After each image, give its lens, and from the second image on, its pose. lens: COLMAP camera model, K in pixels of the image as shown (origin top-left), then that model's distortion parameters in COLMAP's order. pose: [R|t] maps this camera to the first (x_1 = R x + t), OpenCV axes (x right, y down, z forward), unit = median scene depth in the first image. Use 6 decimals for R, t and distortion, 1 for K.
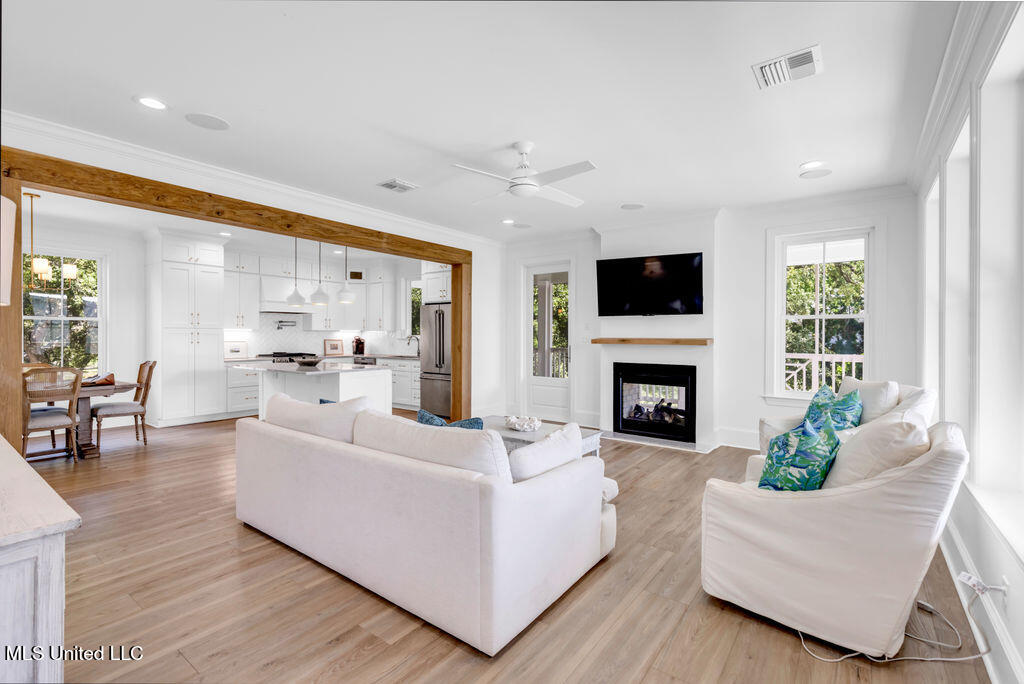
lens RADIAL K [[465.3, 0, 516.2], [0, 465.3, 334.9], [0, 0, 1]] dist [0.005709, -0.002494]
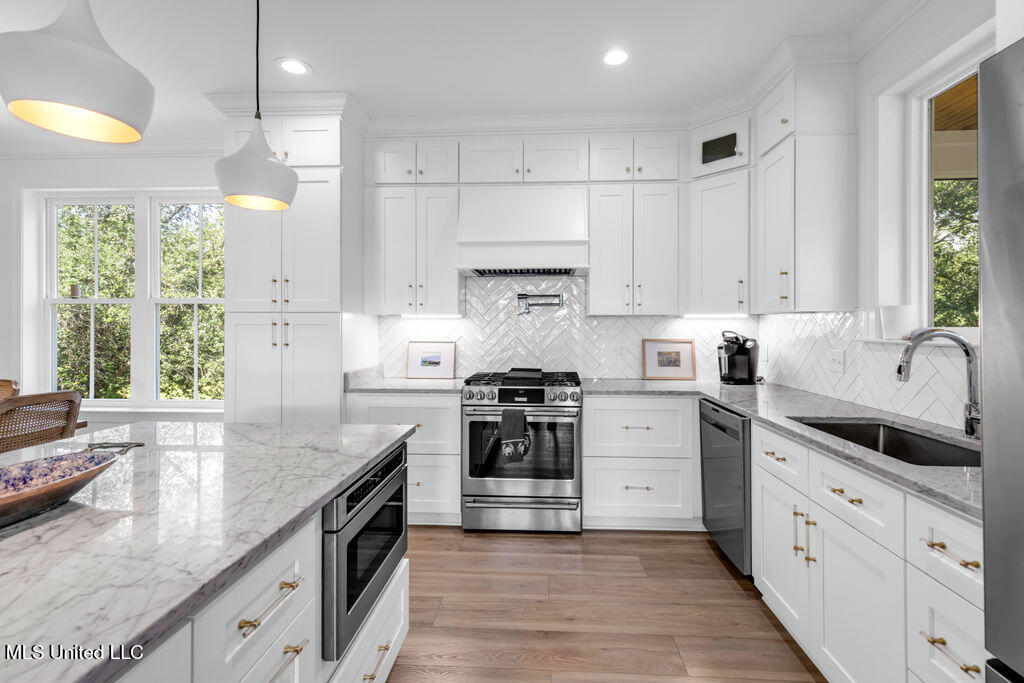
lens RADIAL K [[465.3, 0, 520.3], [0, 465.3, 328.6], [0, 0, 1]] dist [0.005709, -0.002494]
pose [[0.551383, -0.002642, -0.834248, -0.144817], [0.001114, 0.999996, -0.002431, 0.001826], [0.834252, 0.000411, 0.551384, 0.700249]]
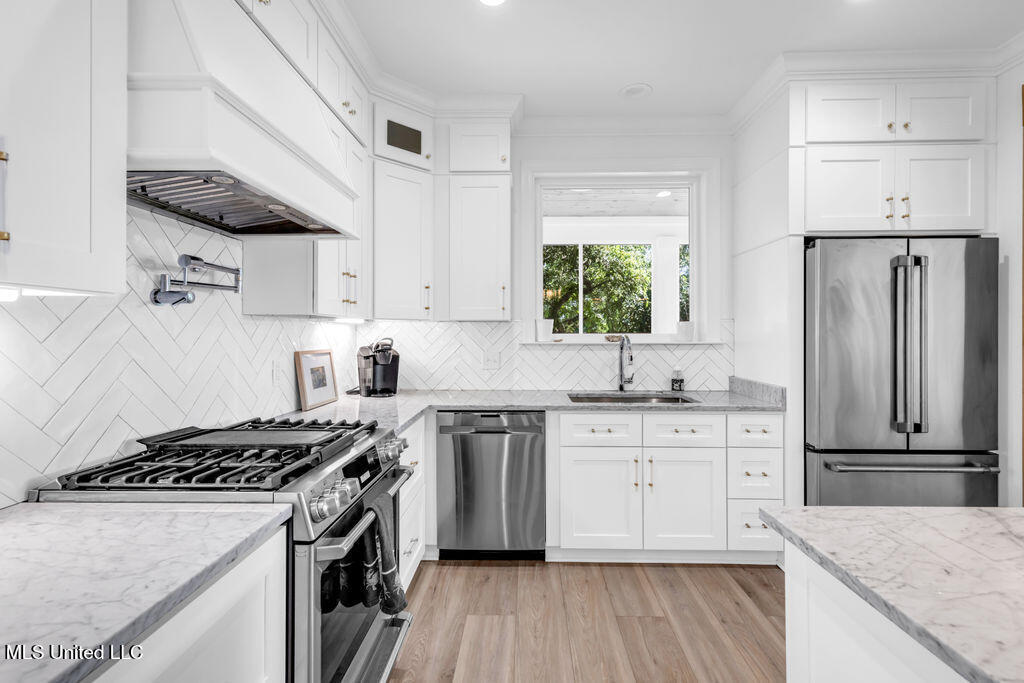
lens RADIAL K [[465.3, 0, 511.3], [0, 465.3, 333.1], [0, 0, 1]] dist [0.005709, -0.002494]
pose [[0.817138, -0.003111, 0.576433, -0.463970], [0.003517, 0.999994, 0.000412, -0.000086], [-0.576431, 0.001690, 0.817144, 0.715325]]
